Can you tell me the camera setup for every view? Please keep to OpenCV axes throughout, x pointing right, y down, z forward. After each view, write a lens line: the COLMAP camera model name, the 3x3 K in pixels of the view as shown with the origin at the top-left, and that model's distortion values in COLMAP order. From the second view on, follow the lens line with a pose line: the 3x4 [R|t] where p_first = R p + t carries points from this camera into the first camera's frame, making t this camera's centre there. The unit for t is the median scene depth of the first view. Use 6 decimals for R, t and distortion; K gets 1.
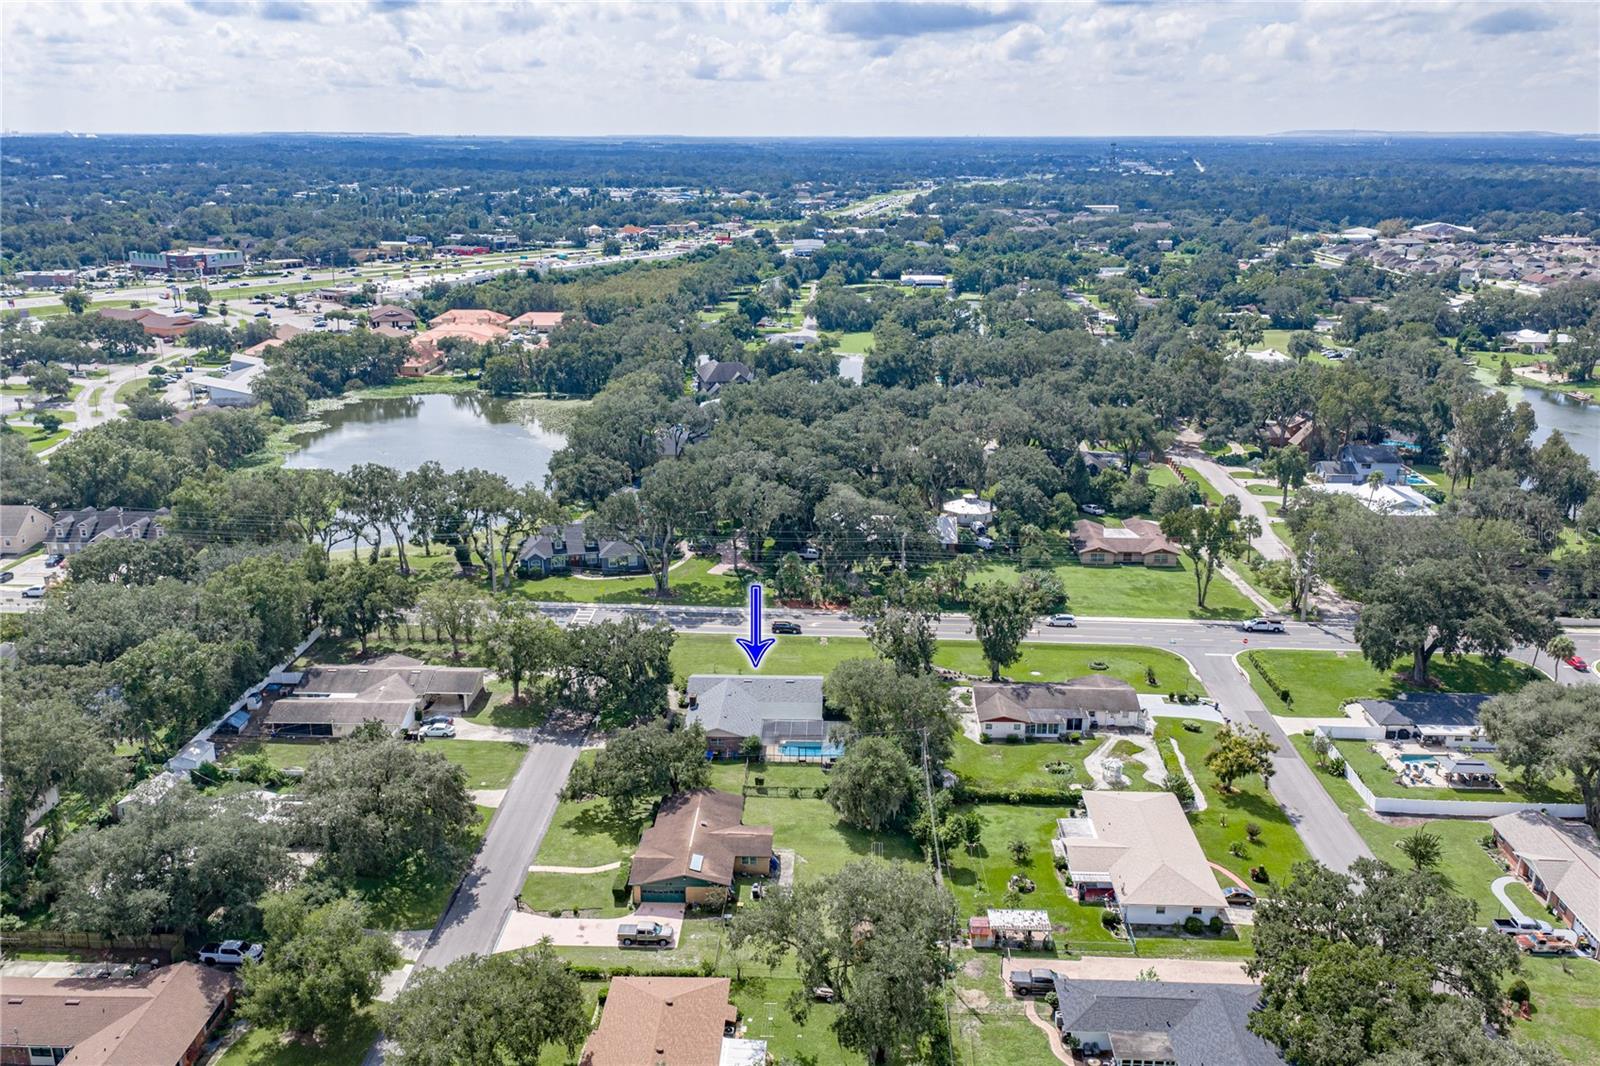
lens RADIAL K [[1337.7, 0, 798.1], [0, 1337.7, 530.0], [0, 0, 1]] dist [0.039786, -0.014223]
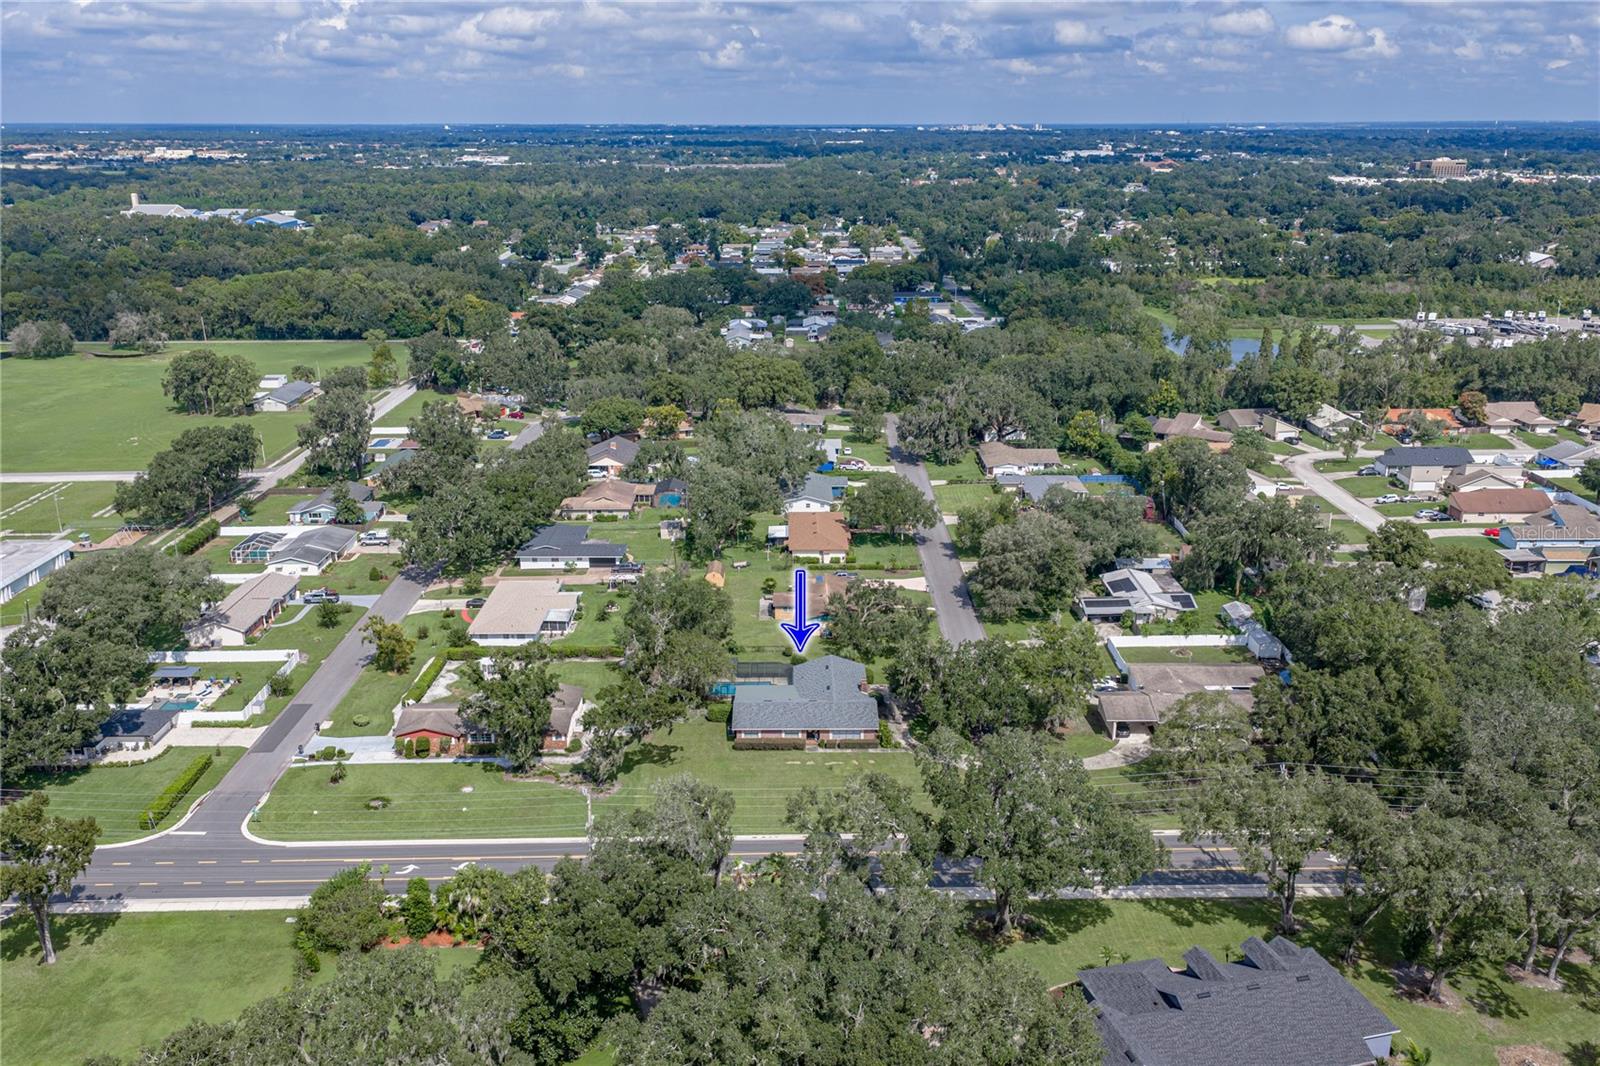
lens RADIAL K [[1337.7, 0, 807.0], [0, 1337.7, 538.4], [0, 0, 1]] dist [0.039786, -0.014223]
pose [[-0.999194, 0.003903, -0.039960, 0.001751], [-0.018981, 0.831106, 0.555790, -0.431779], [0.035380, 0.556100, -0.830362, 1.440293]]
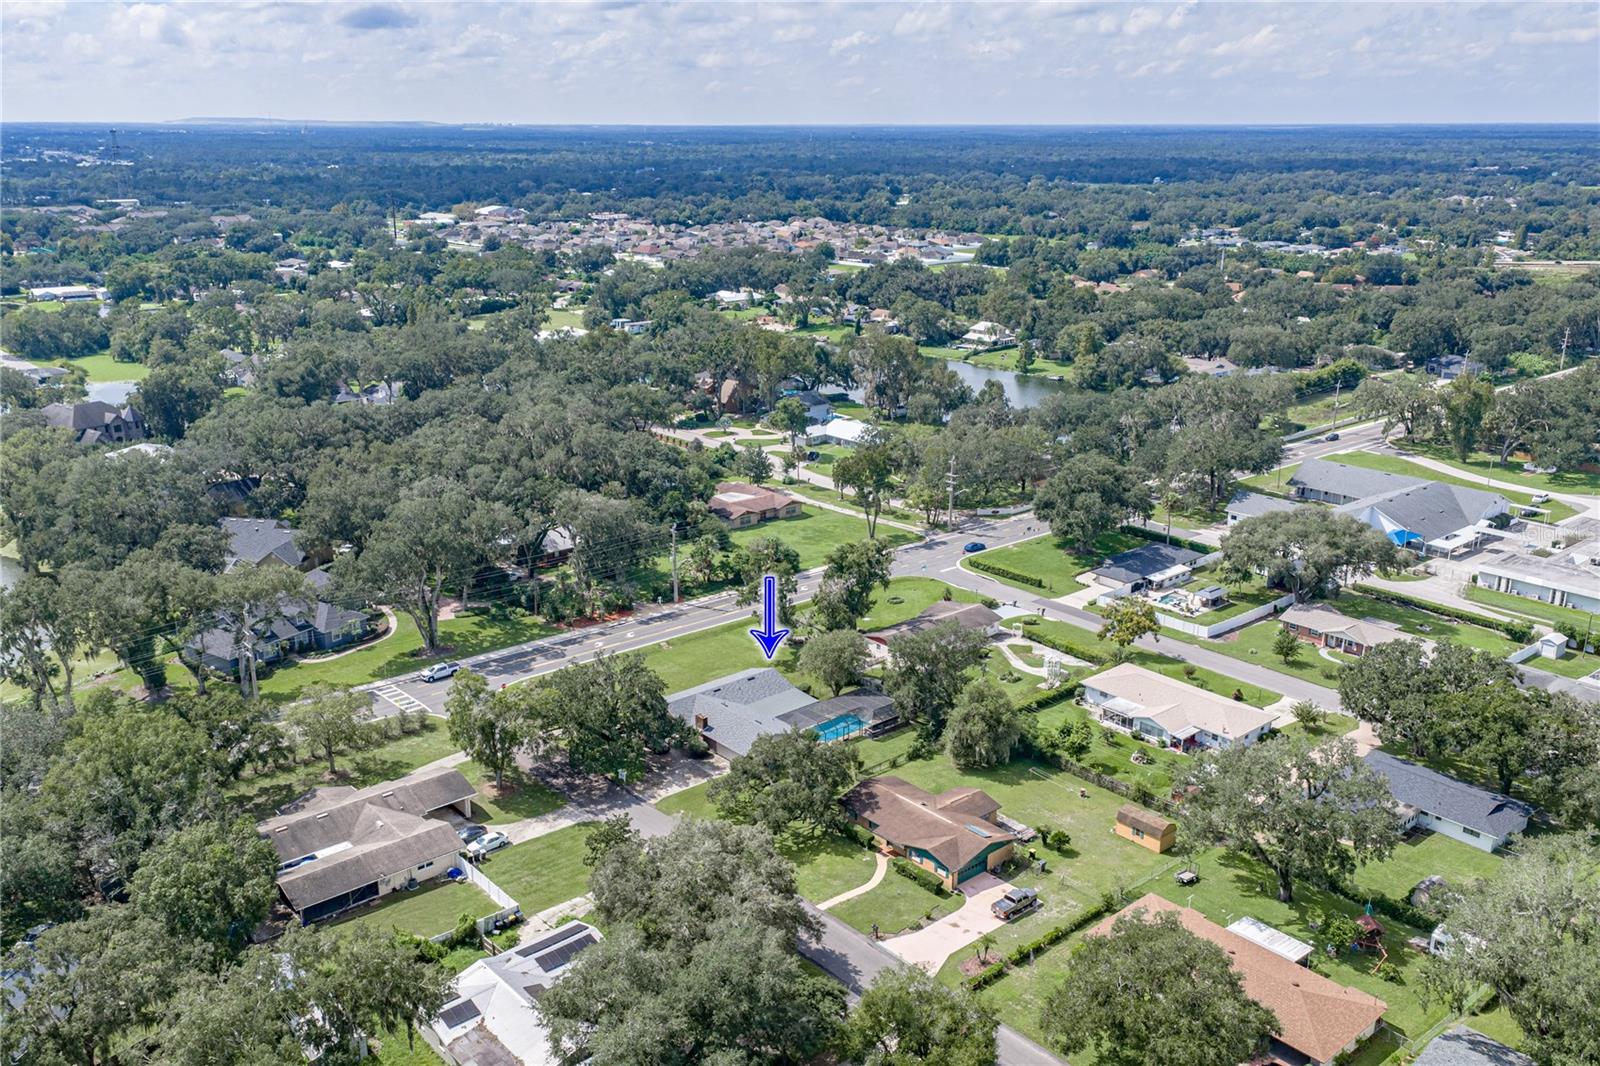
lens RADIAL K [[1337.7, 0, 804.1], [0, 1337.7, 534.3], [0, 0, 1]] dist [0.039786, -0.014223]
pose [[0.735477, -0.202181, 0.646681, -0.498629], [0.194963, 0.977225, 0.083790, -0.056246], [-0.648893, 0.064453, 0.758145, 0.178089]]
